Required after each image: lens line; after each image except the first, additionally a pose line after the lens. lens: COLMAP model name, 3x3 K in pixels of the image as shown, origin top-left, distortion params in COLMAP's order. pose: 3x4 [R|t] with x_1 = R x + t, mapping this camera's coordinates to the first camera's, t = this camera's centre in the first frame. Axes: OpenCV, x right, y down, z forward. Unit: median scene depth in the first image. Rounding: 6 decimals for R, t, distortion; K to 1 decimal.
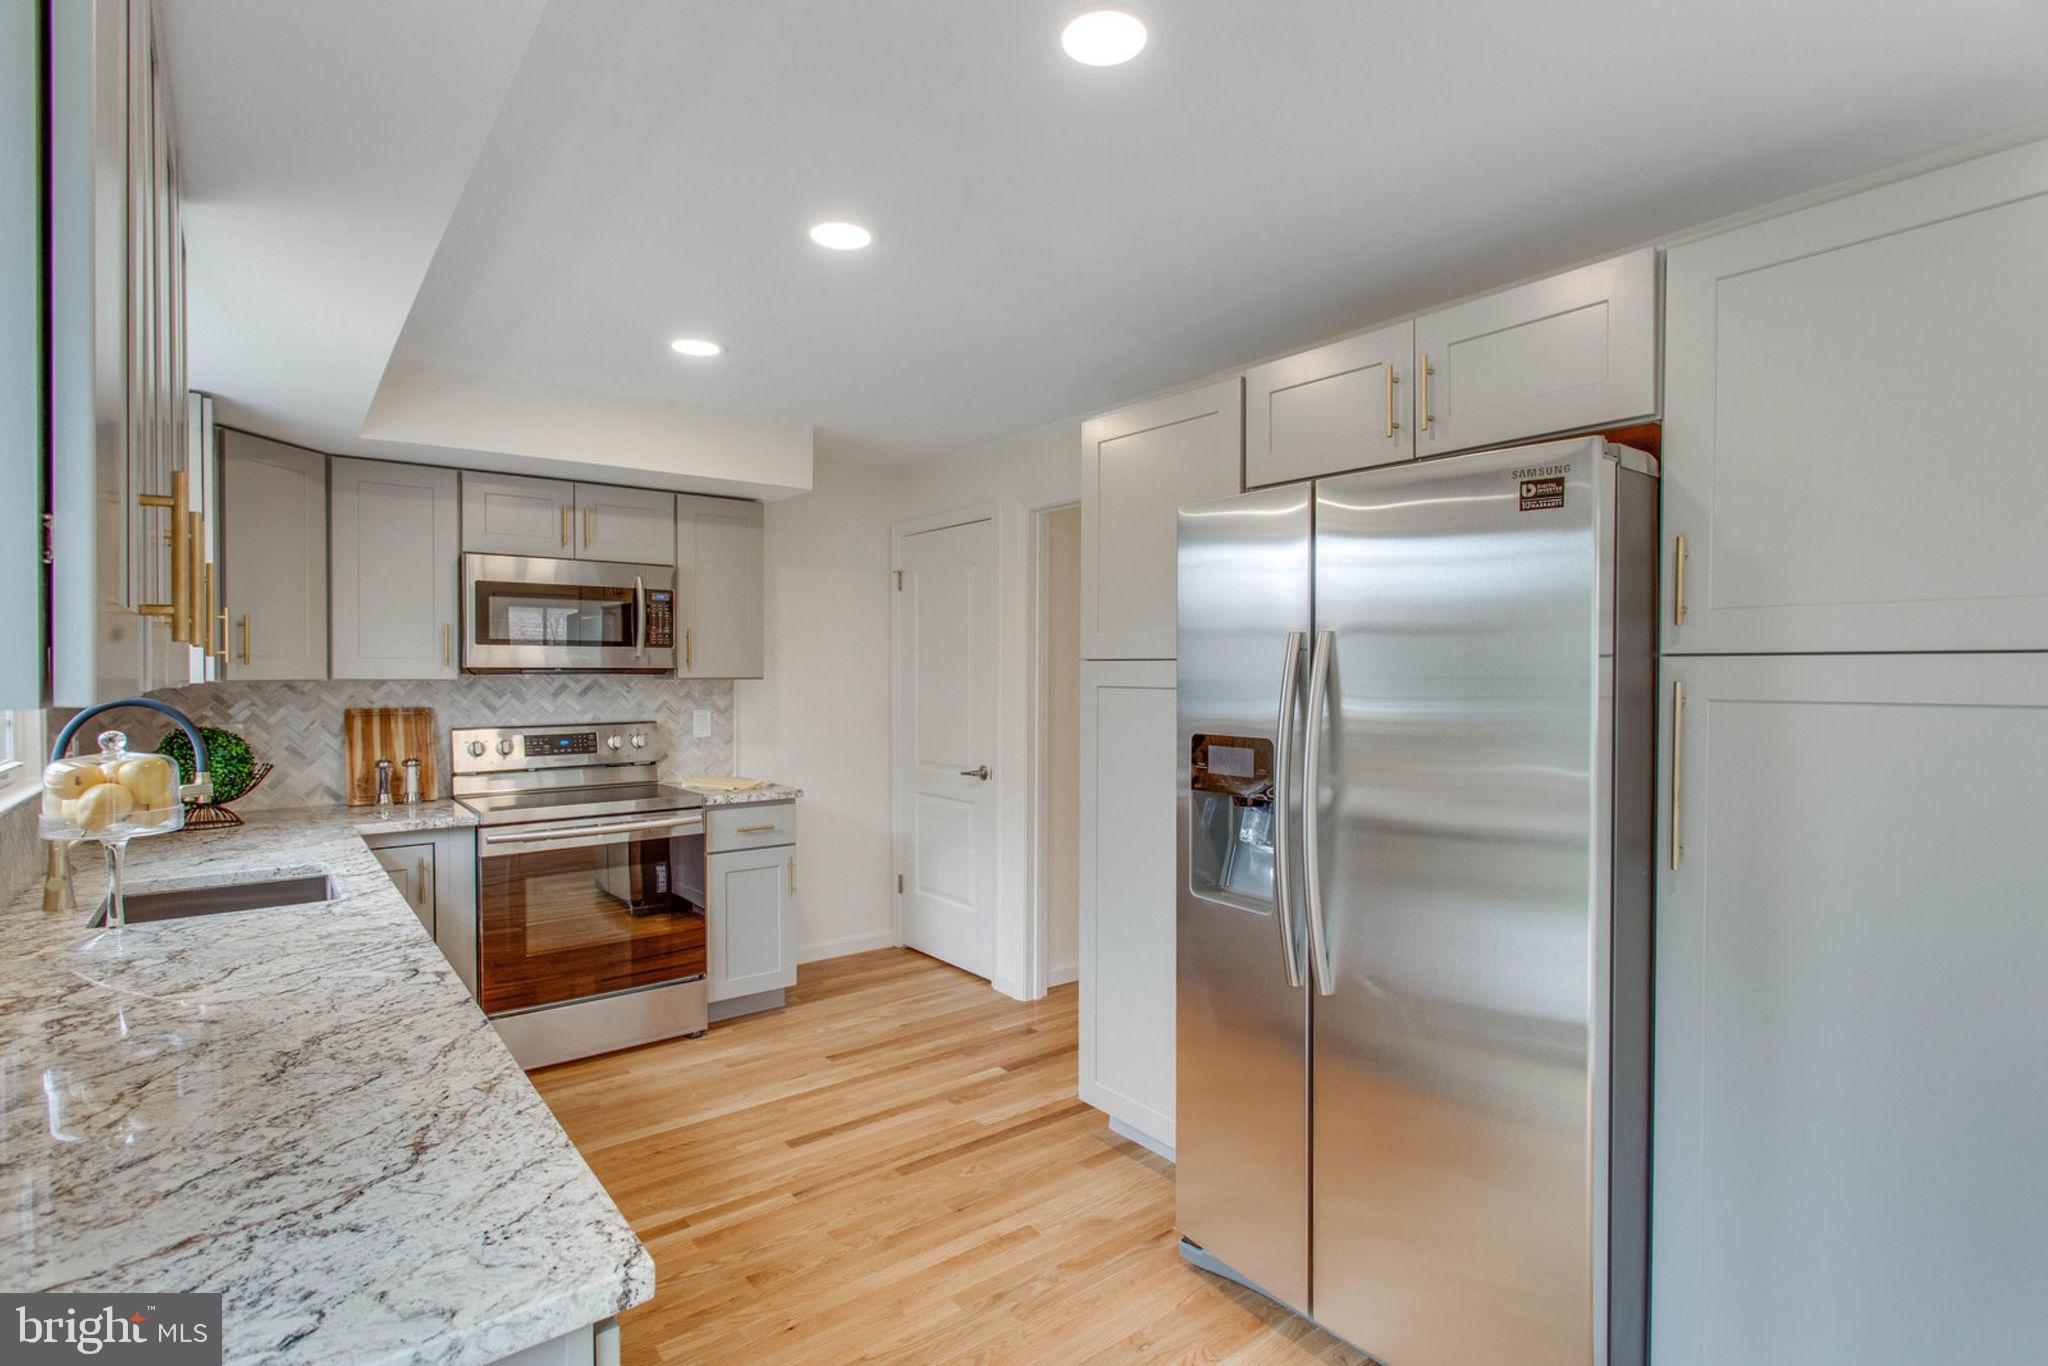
lens RADIAL K [[1013.8, 0, 1025.3], [0, 1013.8, 676.7], [0, 0, 1]] dist [0.004005, 0.000308]
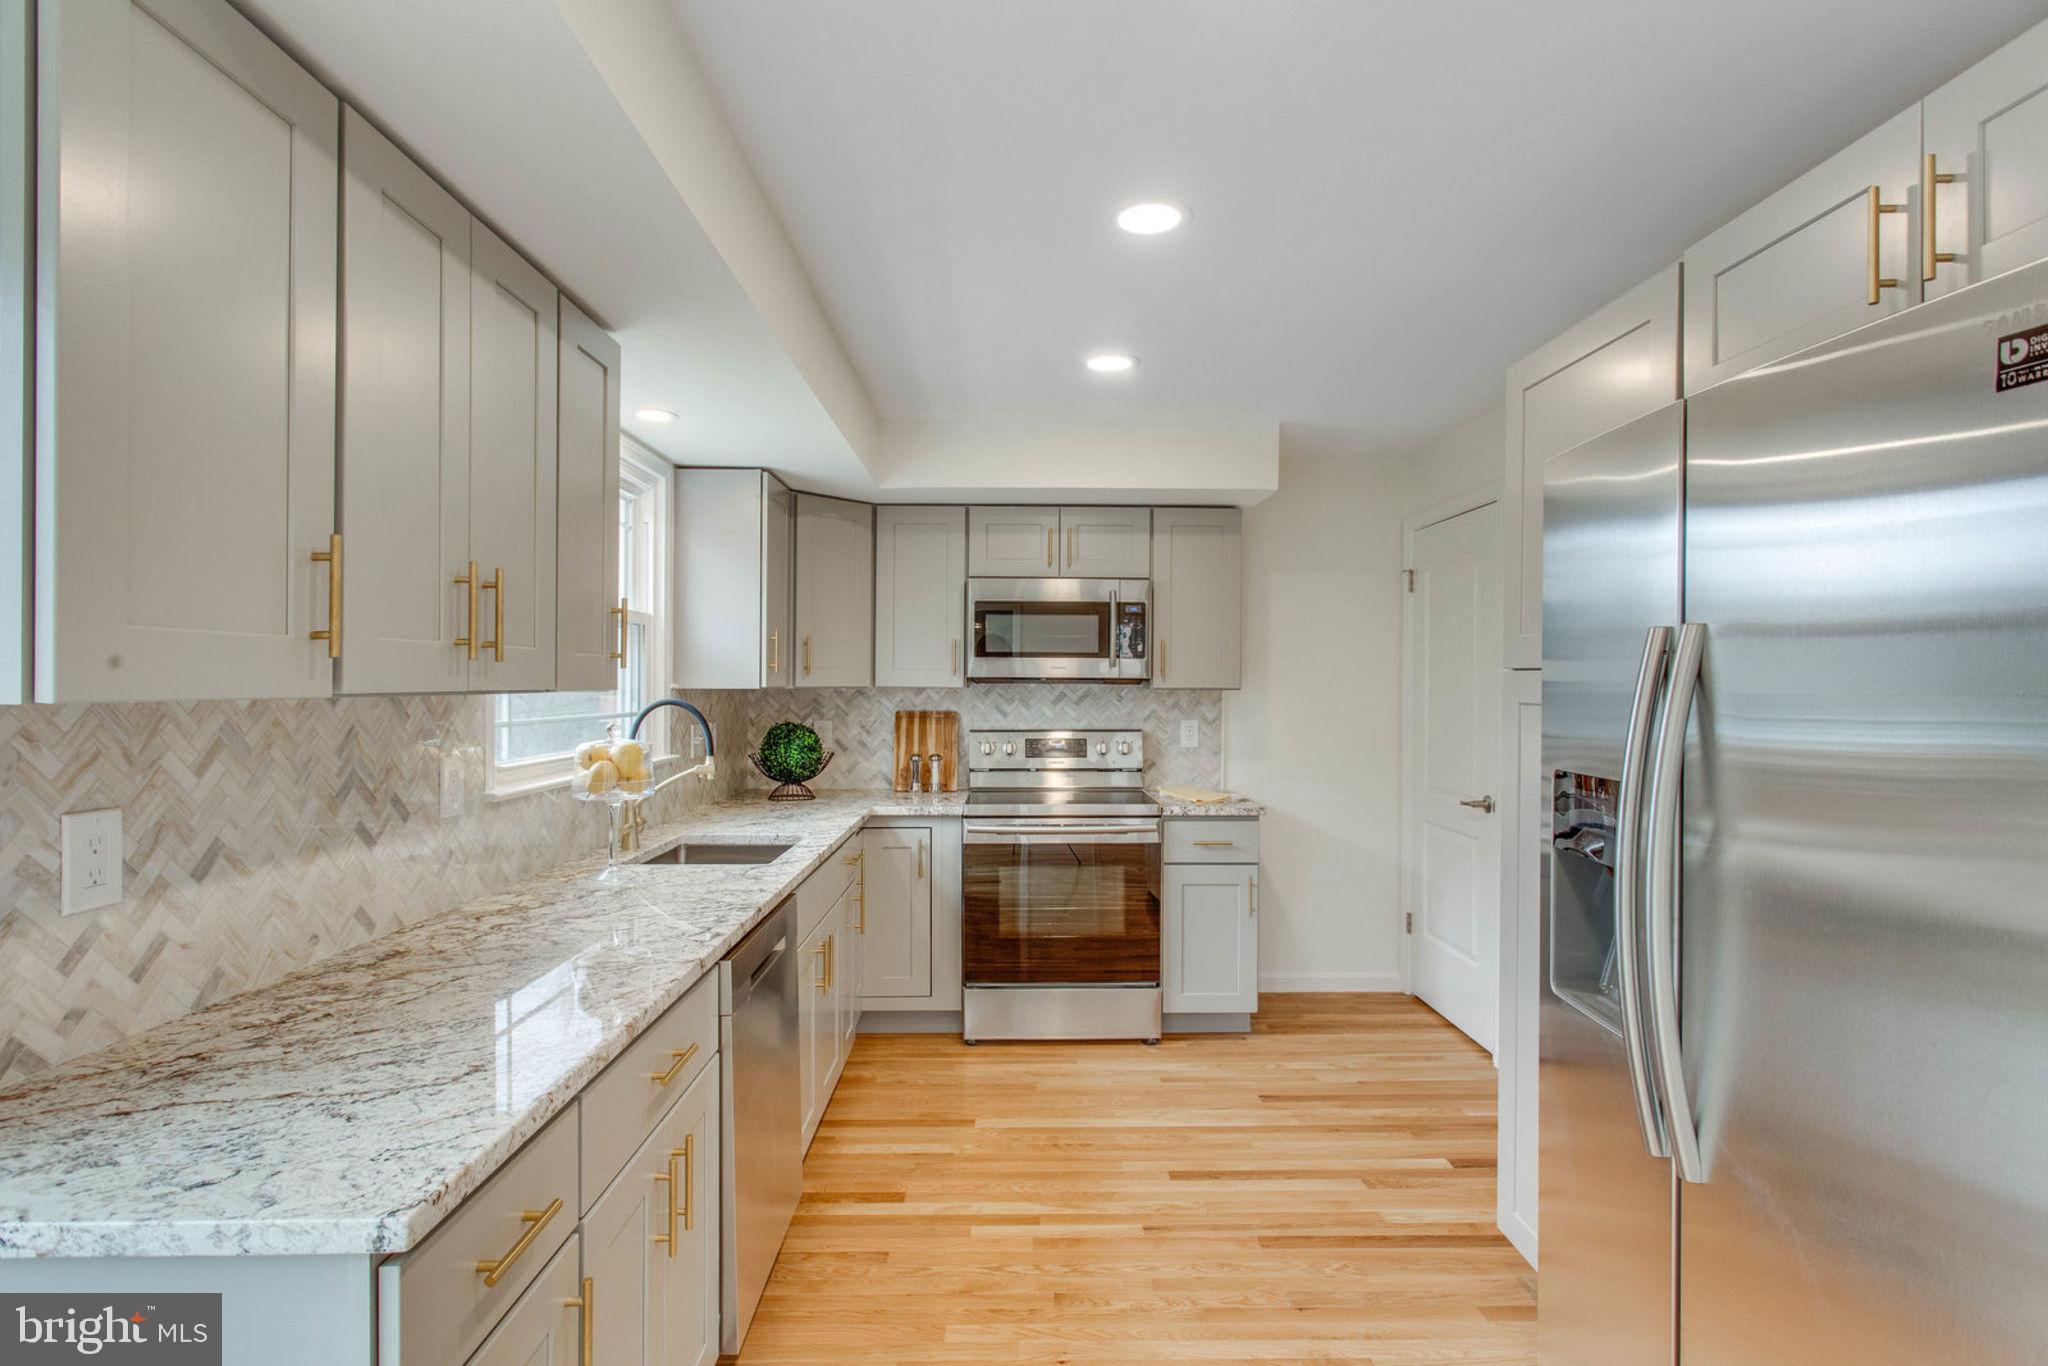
lens RADIAL K [[1013.8, 0, 1020.6], [0, 1013.8, 679.3], [0, 0, 1]] dist [0.004005, 0.000308]
pose [[0.798671, 0.002983, -0.601760, 0.193745], [-0.007808, 0.999955, -0.005406, -0.001172], [0.601717, 0.009017, 0.798659, 0.122062]]
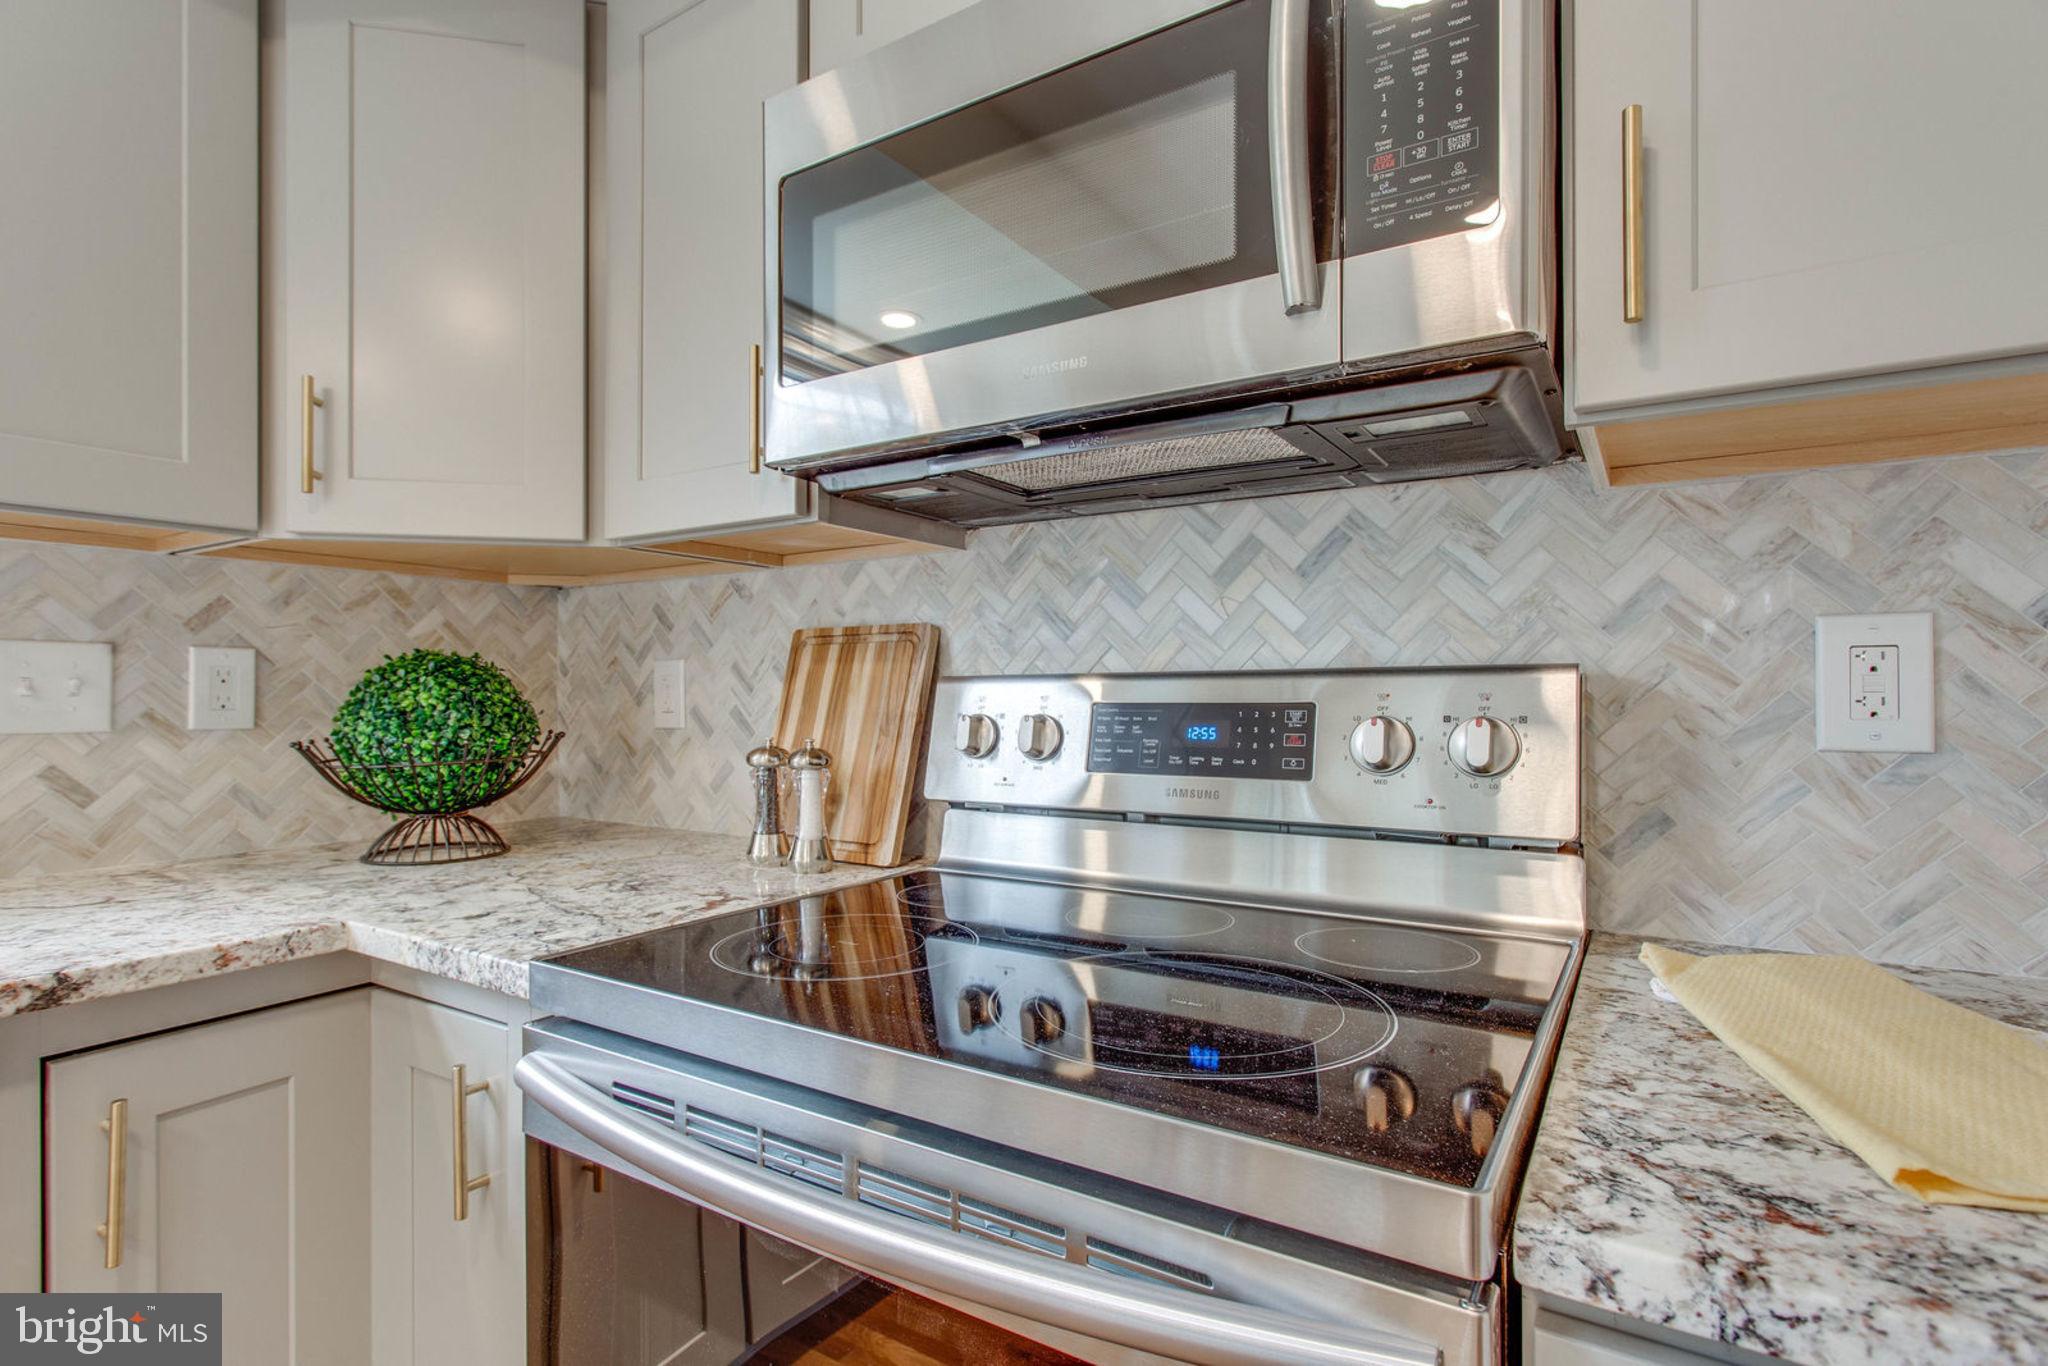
lens RADIAL K [[1013.8, 0, 952.4], [0, 1013.8, 677.9], [0, 0, 1]] dist [0.004005, 0.000308]
pose [[0.337372, -0.013277, -0.941278, -0.241943], [-0.007405, 0.999832, -0.016757, 0.063428], [0.941342, 0.012623, 0.337218, 0.965366]]
